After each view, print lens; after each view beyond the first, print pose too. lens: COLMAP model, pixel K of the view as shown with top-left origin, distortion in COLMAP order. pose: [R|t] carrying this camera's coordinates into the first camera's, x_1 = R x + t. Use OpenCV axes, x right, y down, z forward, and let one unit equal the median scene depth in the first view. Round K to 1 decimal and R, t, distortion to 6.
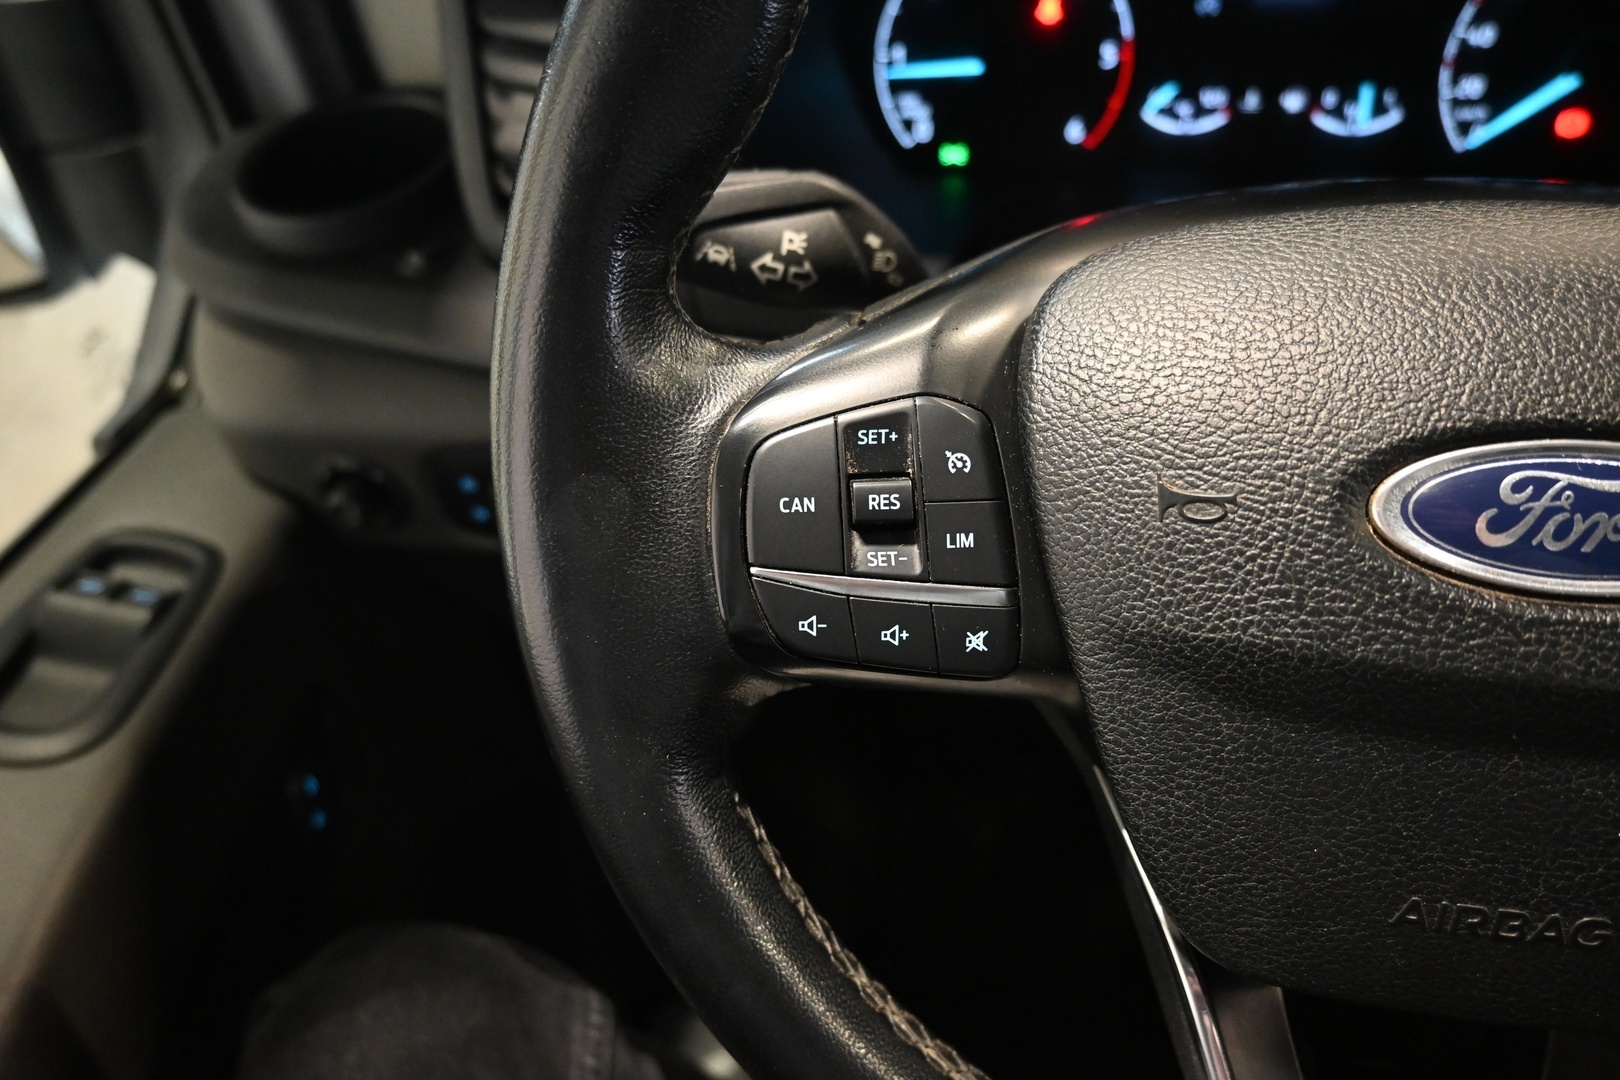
lens RADIAL K [[1115.8, 0, 811.7], [0, 1115.8, 545.3], [0, 0, 1]] dist [-0.000833, -0.001140]
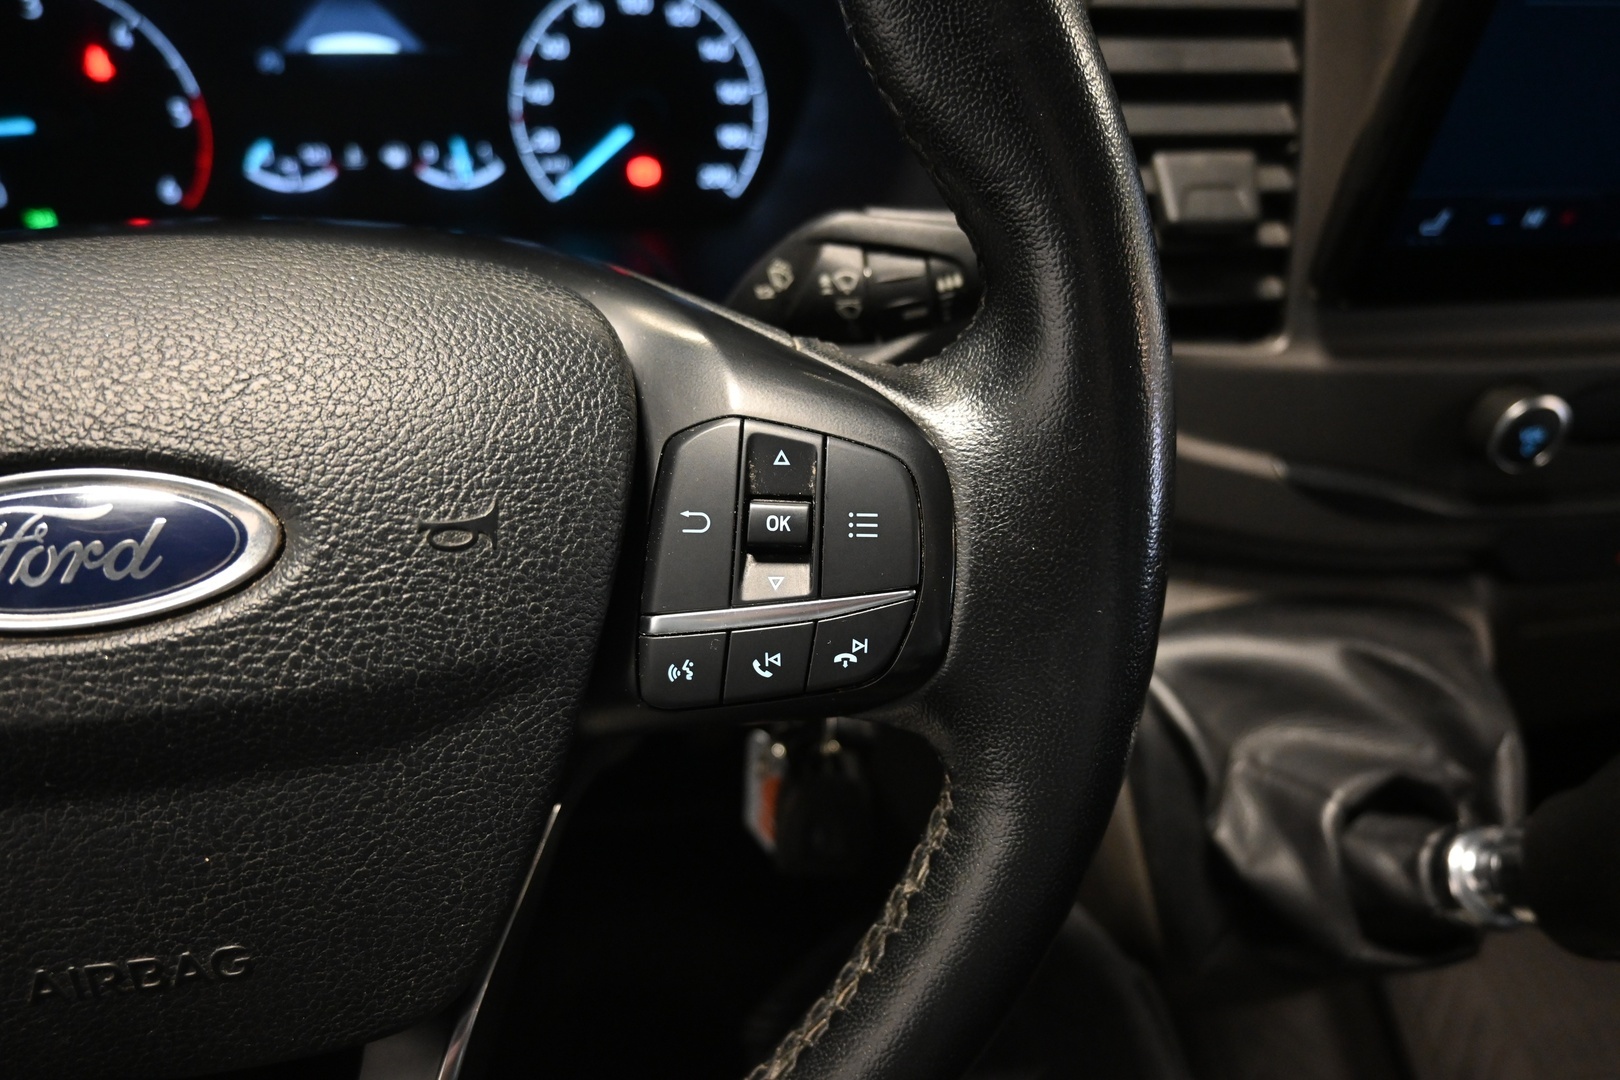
lens RADIAL K [[1115.8, 0, 811.7], [0, 1115.8, 545.3], [0, 0, 1]] dist [-0.000833, -0.001140]
pose [[0.932740, -0.129636, 0.336439, 0.823169], [0.148832, 0.988351, -0.031790, 0.084658], [-0.328399, 0.079725, 0.941168, -0.111042]]
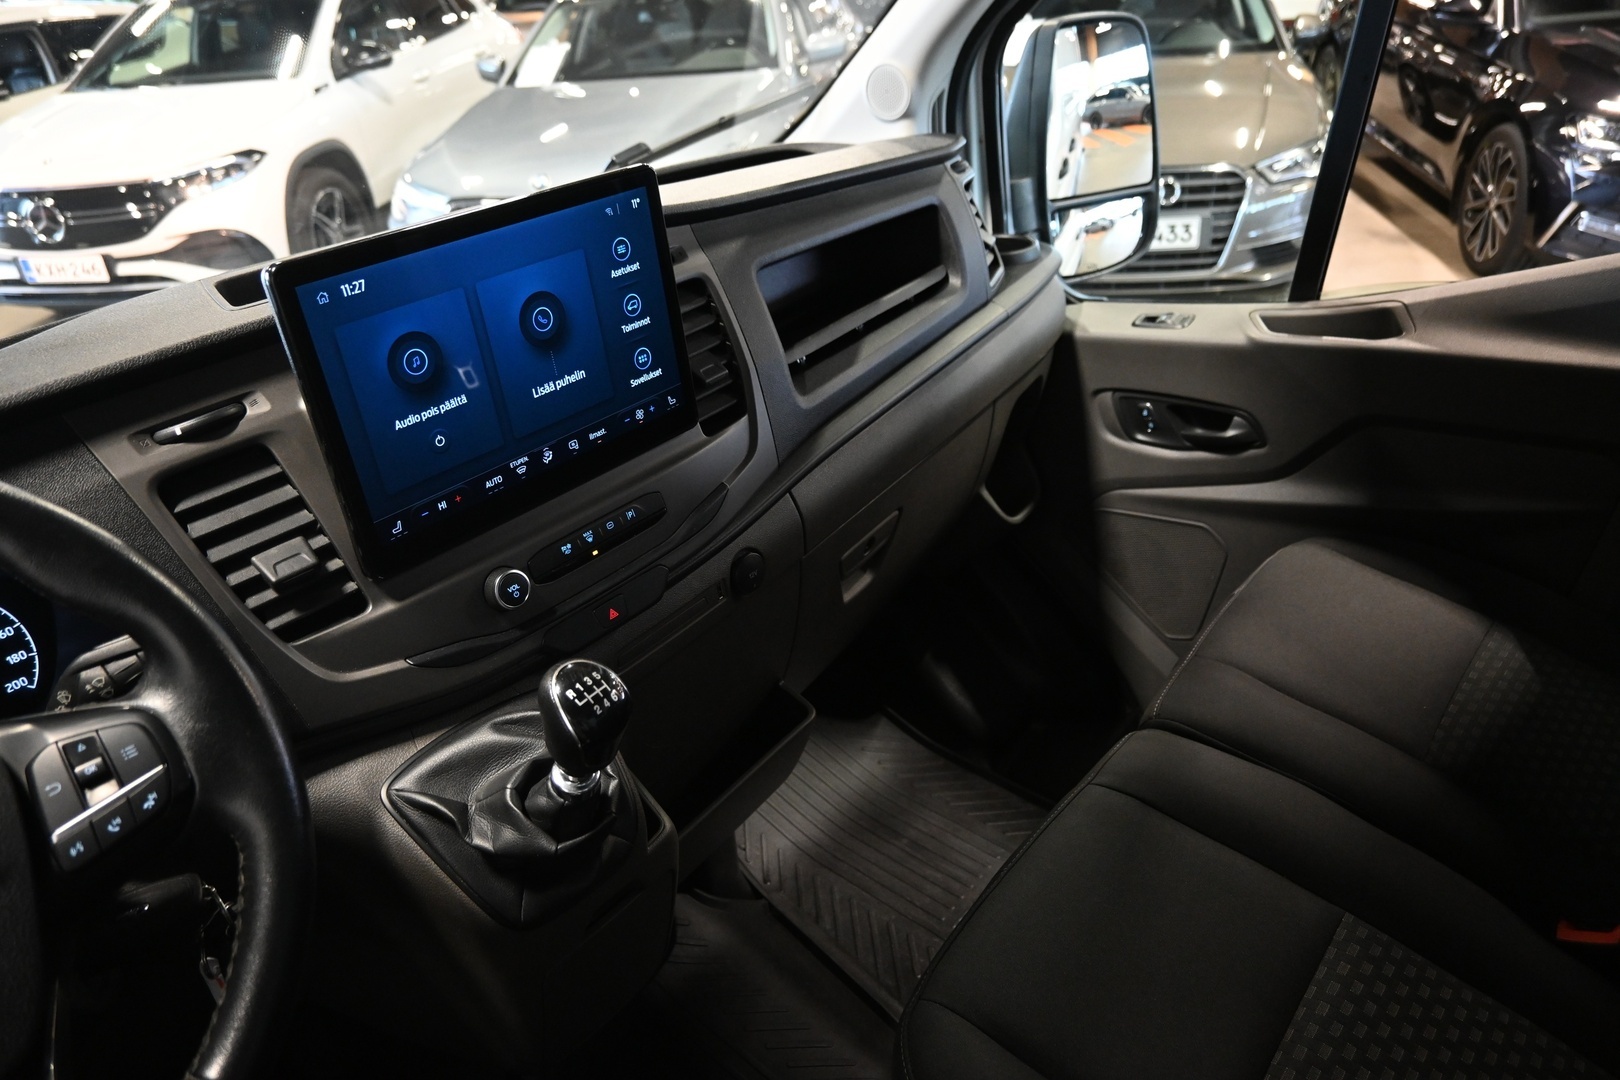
lens RADIAL K [[1105.8, 0, 810.0], [0, 1105.8, 540.0], [0, 0, 1]] dist [-0.000620, -0.001135]
pose [[0.520277, -0.374862, 0.767327, 0.328086], [0.673356, 0.732712, -0.098609, 0.899113], [-0.525265, 0.567989, 0.633629, -1.672722]]
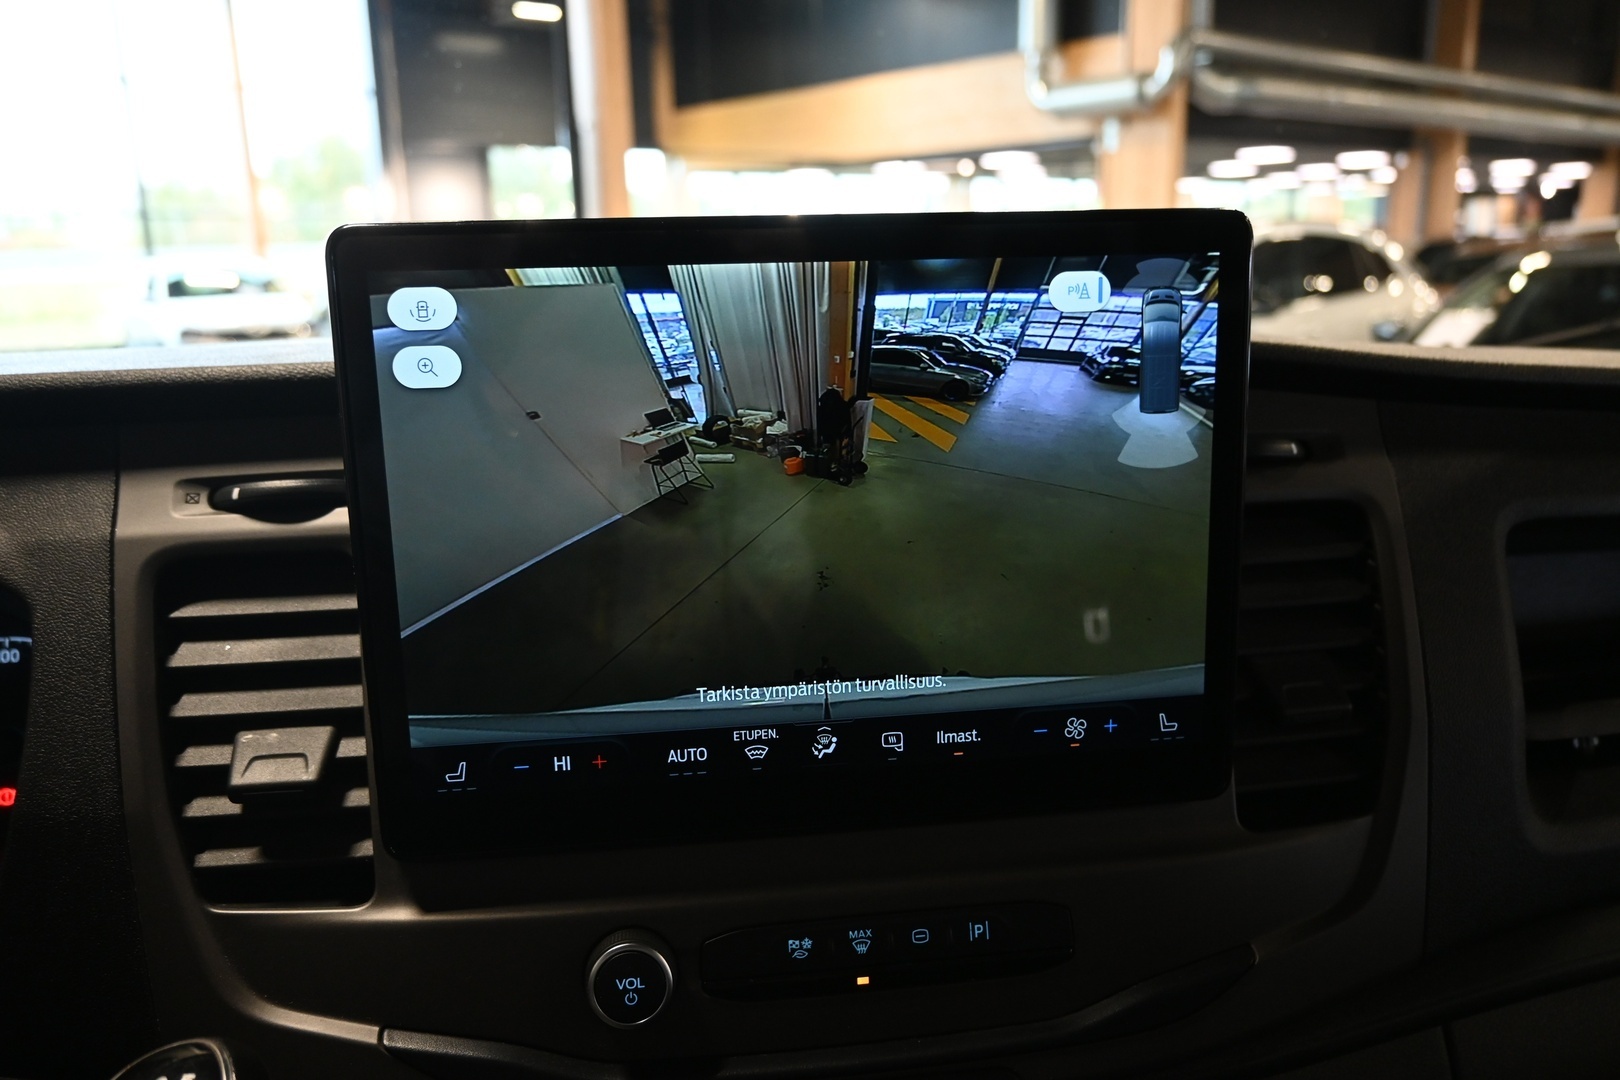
lens RADIAL K [[1194.3, 0, 810.0], [0, 1194.3, 540.0], [0, 0, 1]] dist [-0.003074, 0.002198]
pose [[0.955206, 0.002646, 0.295929, 2.211719], [0.176504, 0.797550, -0.576854, 0.573290], [-0.237544, 0.603247, 0.761358, -0.672941]]
